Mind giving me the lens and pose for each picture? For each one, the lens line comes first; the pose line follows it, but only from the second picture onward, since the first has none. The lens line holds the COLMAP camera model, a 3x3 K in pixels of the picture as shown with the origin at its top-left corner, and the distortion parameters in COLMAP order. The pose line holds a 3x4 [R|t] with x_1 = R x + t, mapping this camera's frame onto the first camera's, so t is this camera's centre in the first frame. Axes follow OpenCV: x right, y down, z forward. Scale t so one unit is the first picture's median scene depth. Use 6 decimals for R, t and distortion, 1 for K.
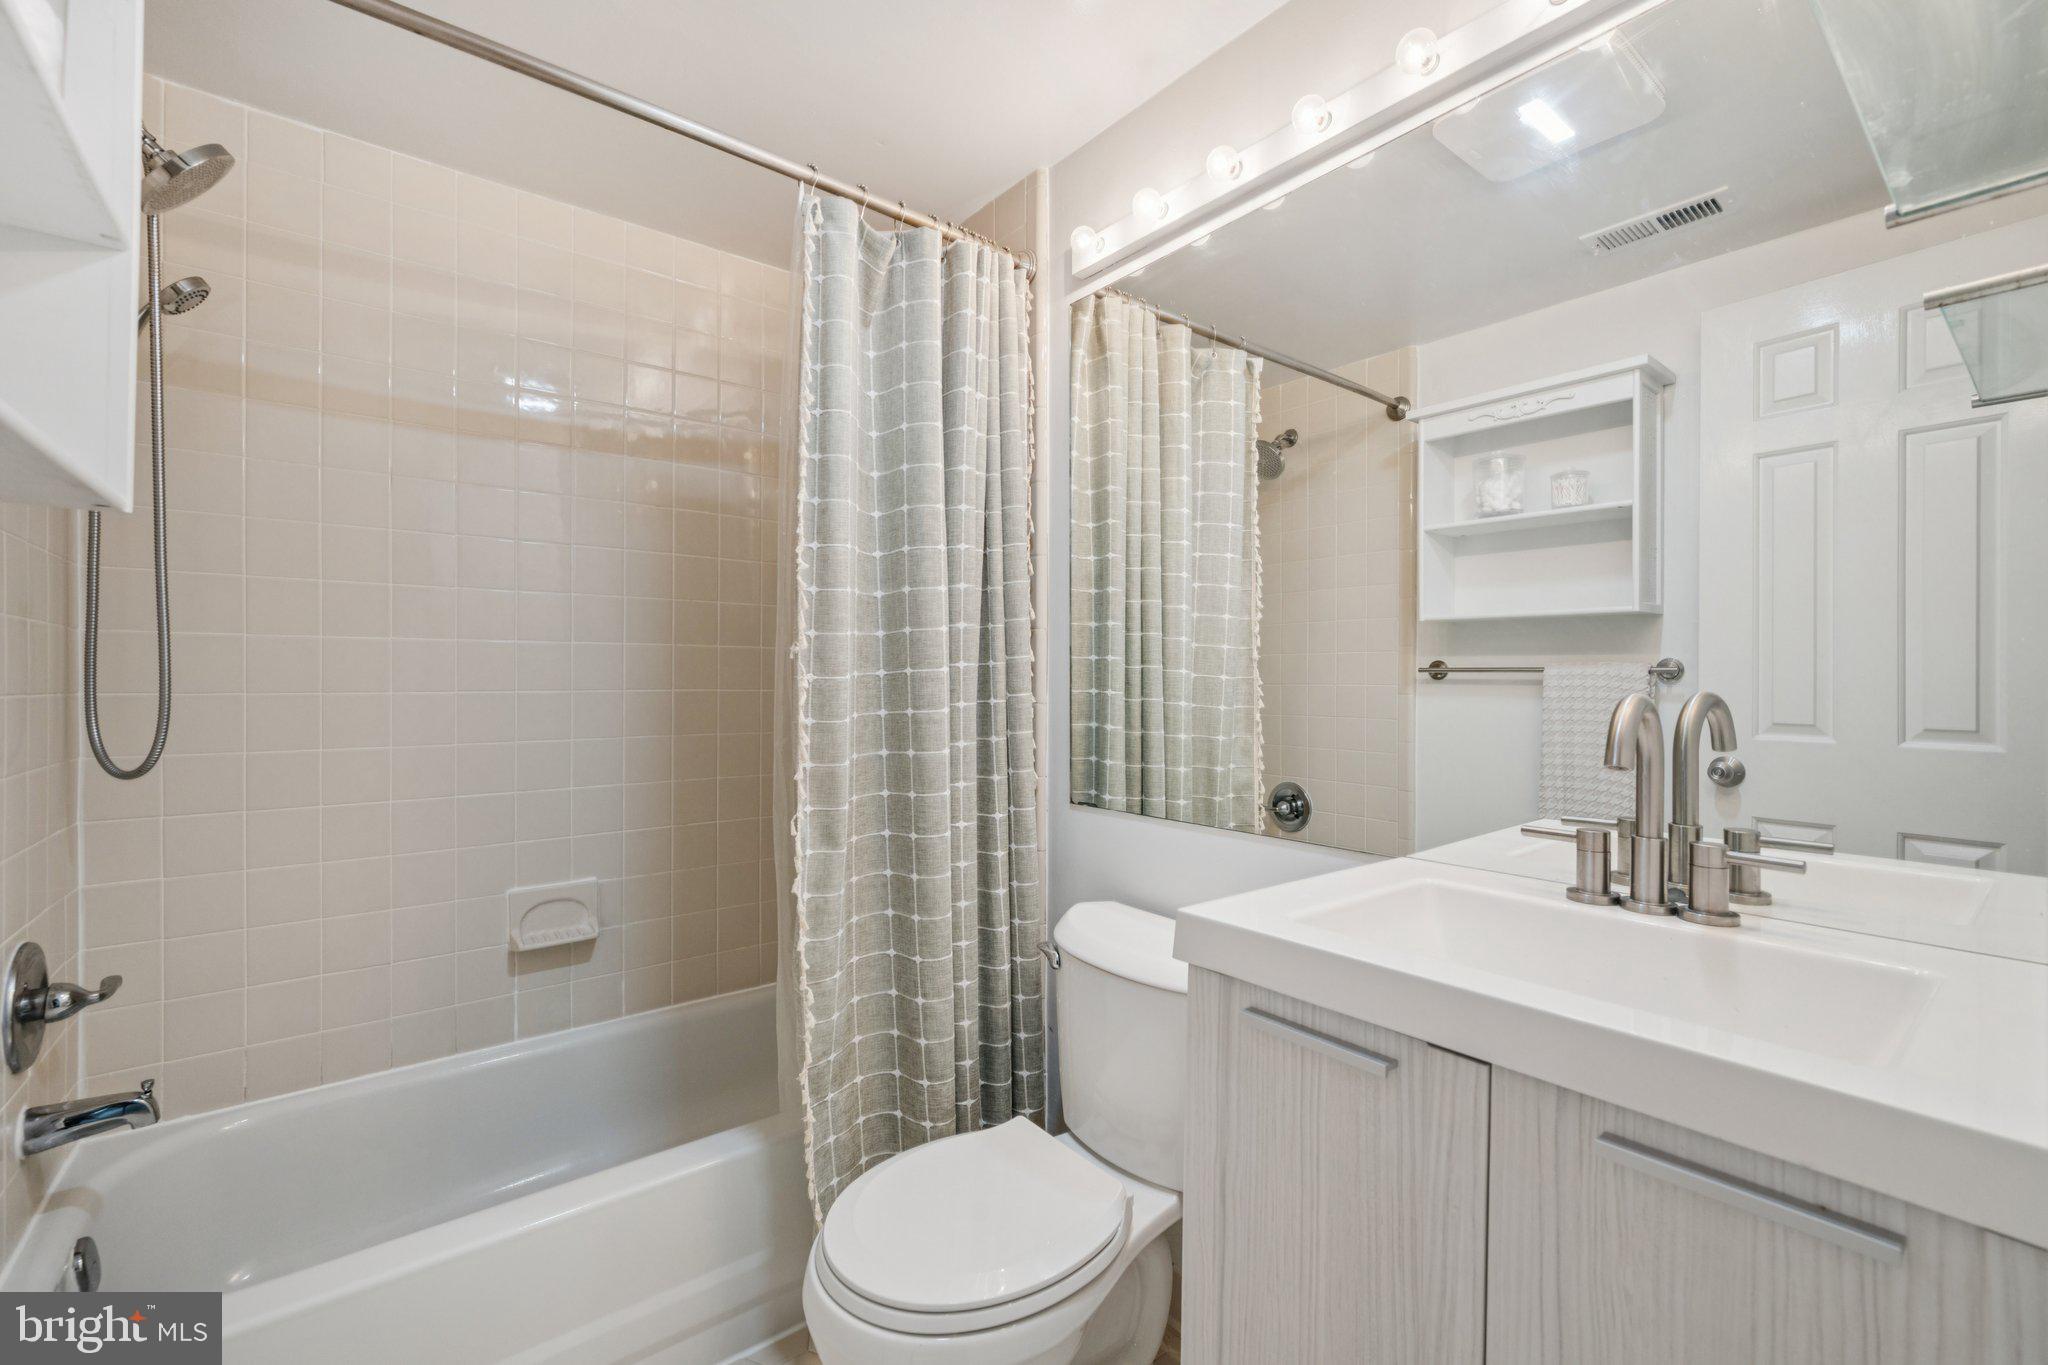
lens RADIAL K [[869.4, 0, 1014.4], [0, 869.4, 668.1], [0, 0, 1]] dist [-0.000489, 0.000071]
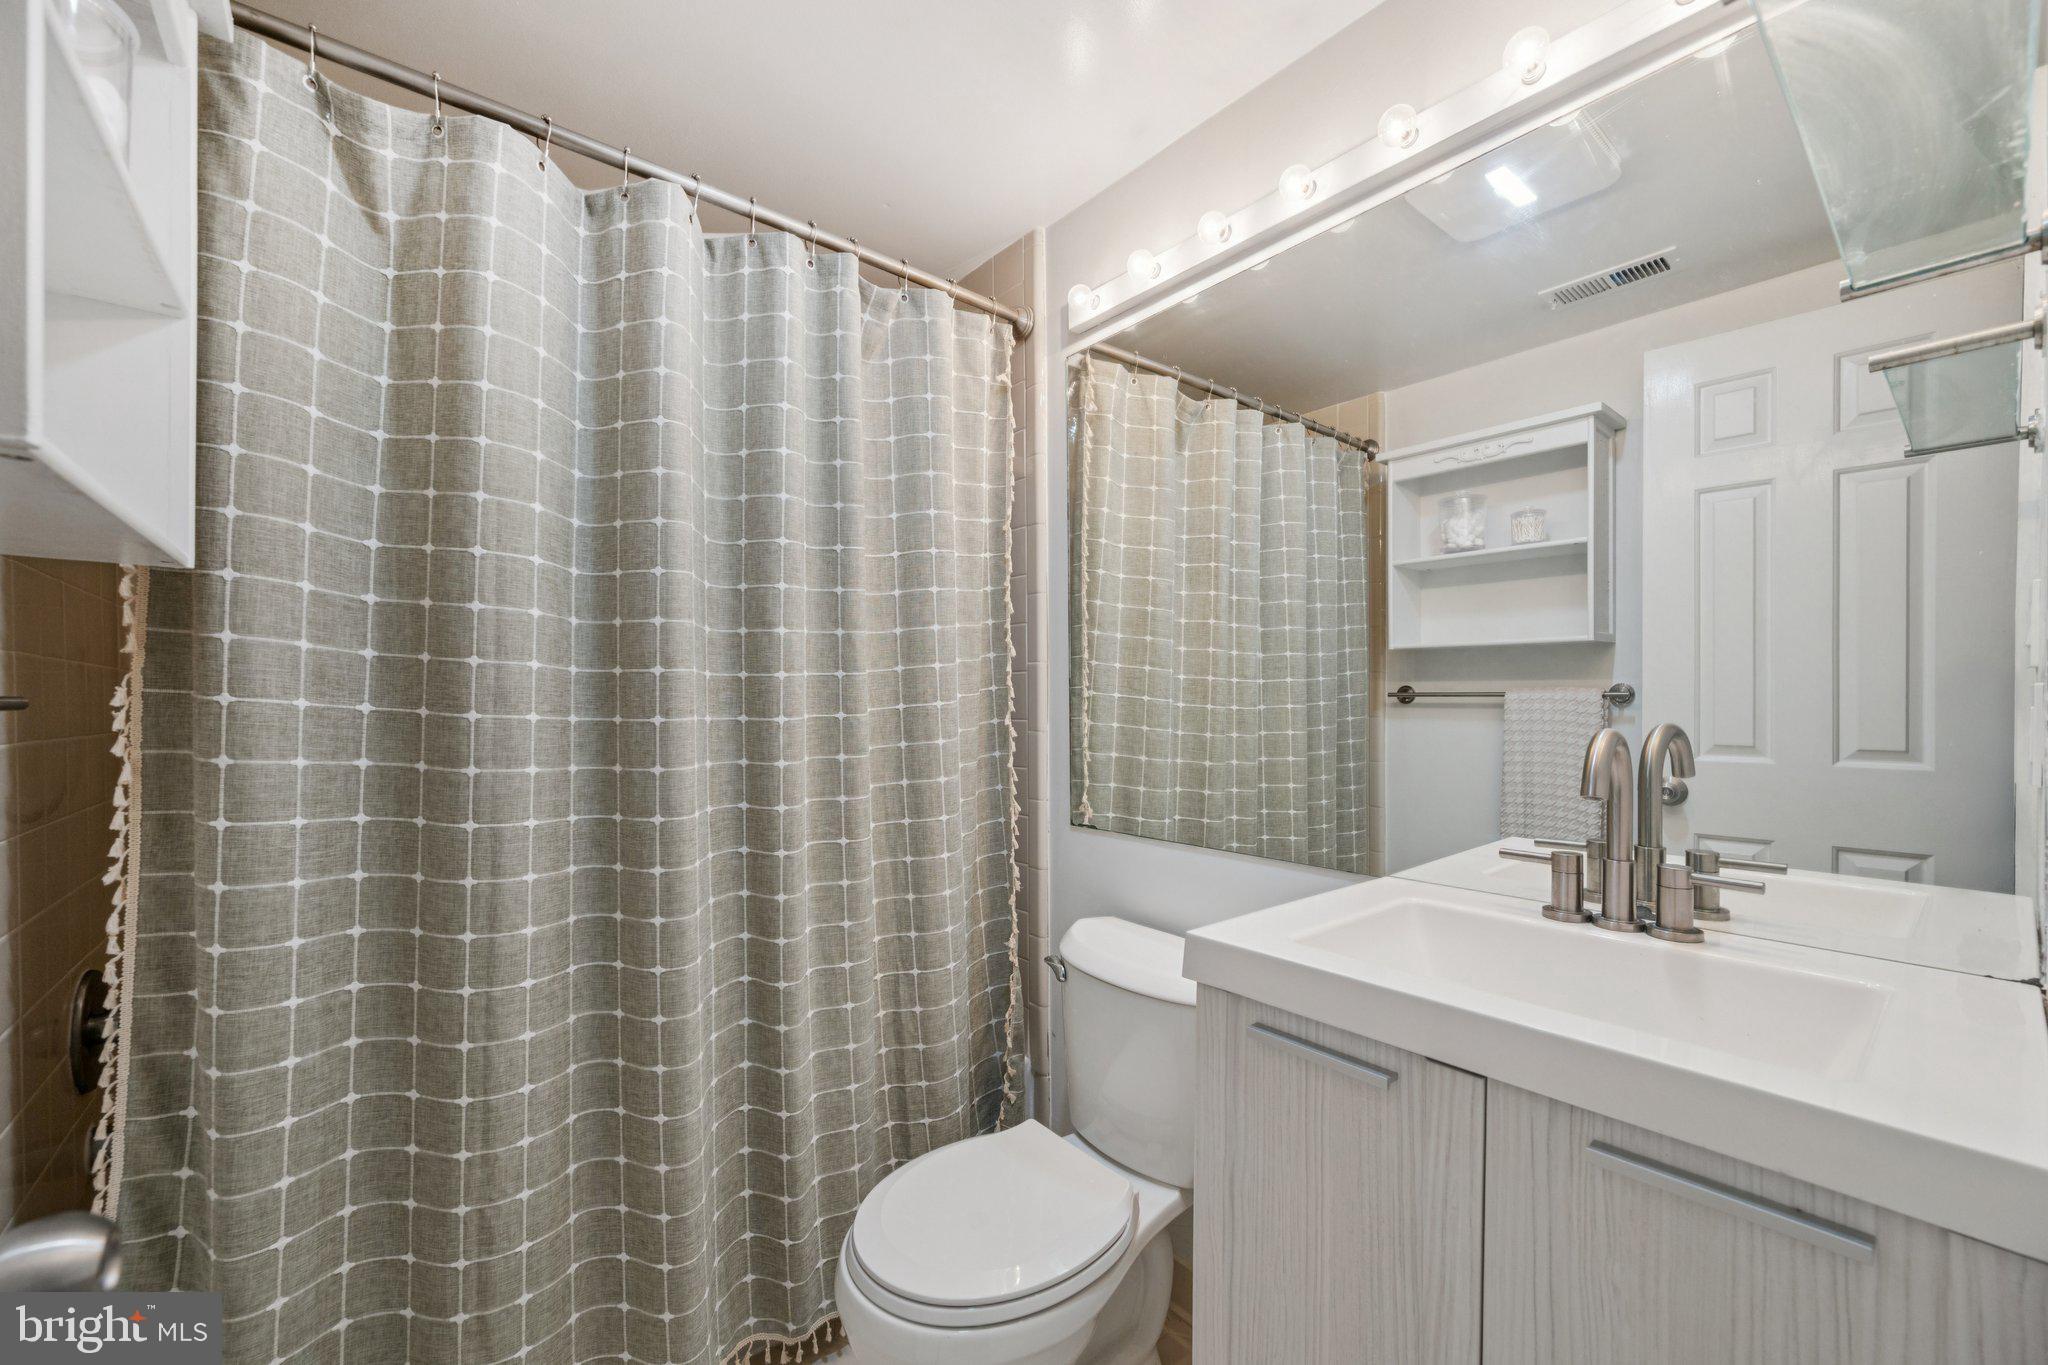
lens RADIAL K [[815.8, 0, 1011.2], [0, 815.8, 695.9], [0, 0, 1]] dist [-0.001537, -0.000040]
pose [[0.999882, -0.007888, 0.013150, -0.030400], [0.007773, 0.999931, 0.008758, -0.019152], [-0.013218, -0.008655, 0.999875, -0.003709]]
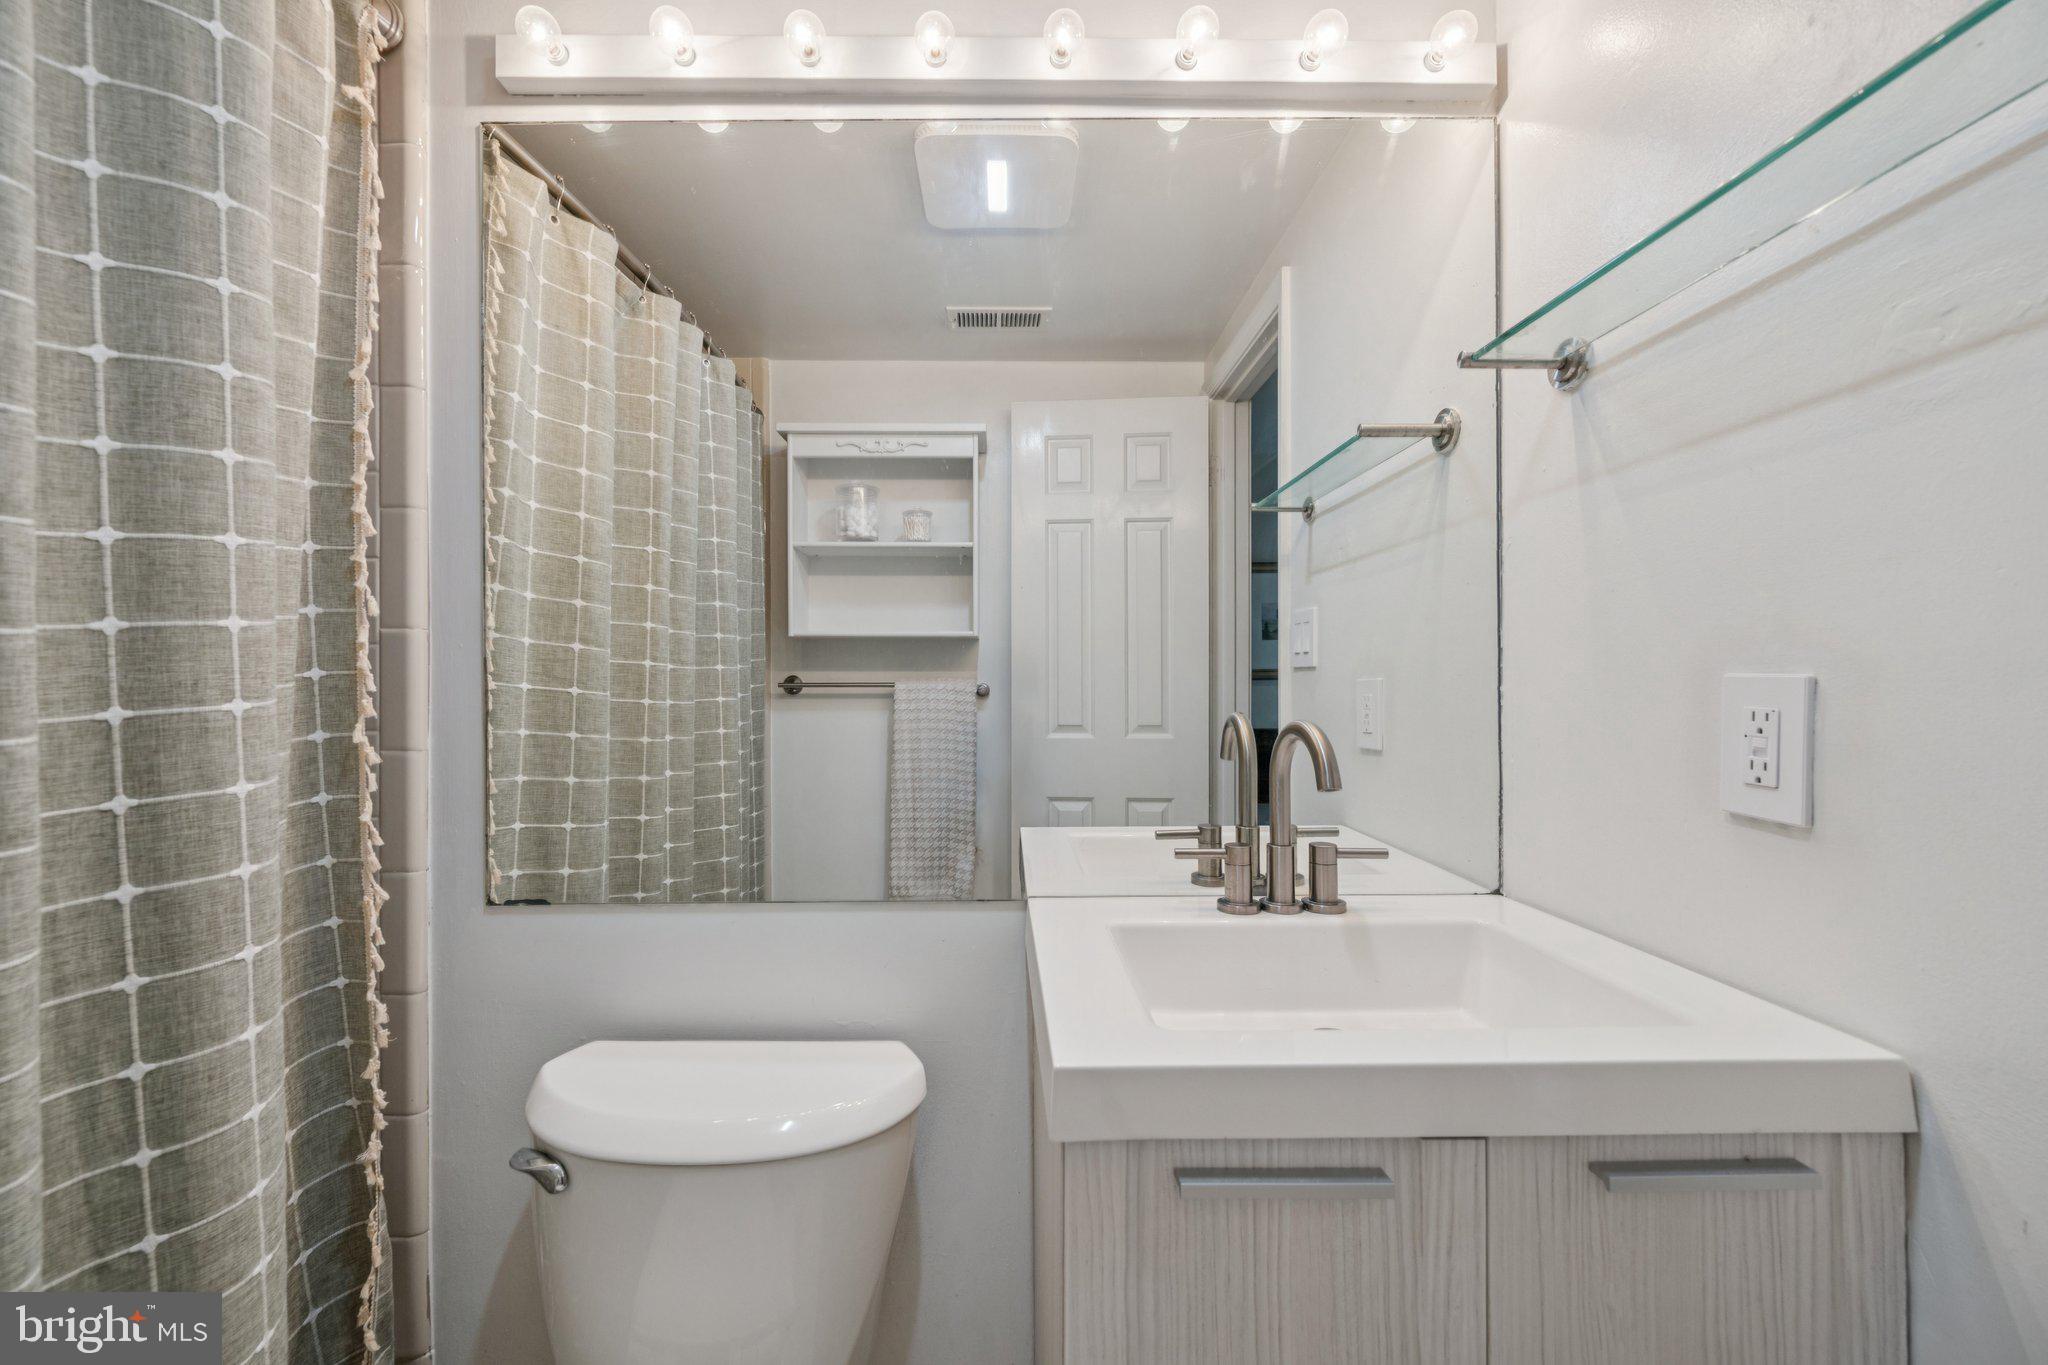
lens RADIAL K [[815.8, 0, 1004.0], [0, 815.8, 676.7], [0, 0, 1]] dist [-0.001537, -0.000040]
pose [[0.613646, -0.000196, 0.789581, -0.251294], [-0.001621, 0.999998, 0.001508, -0.019743], [-0.789579, -0.002205, 0.613644, 0.480014]]
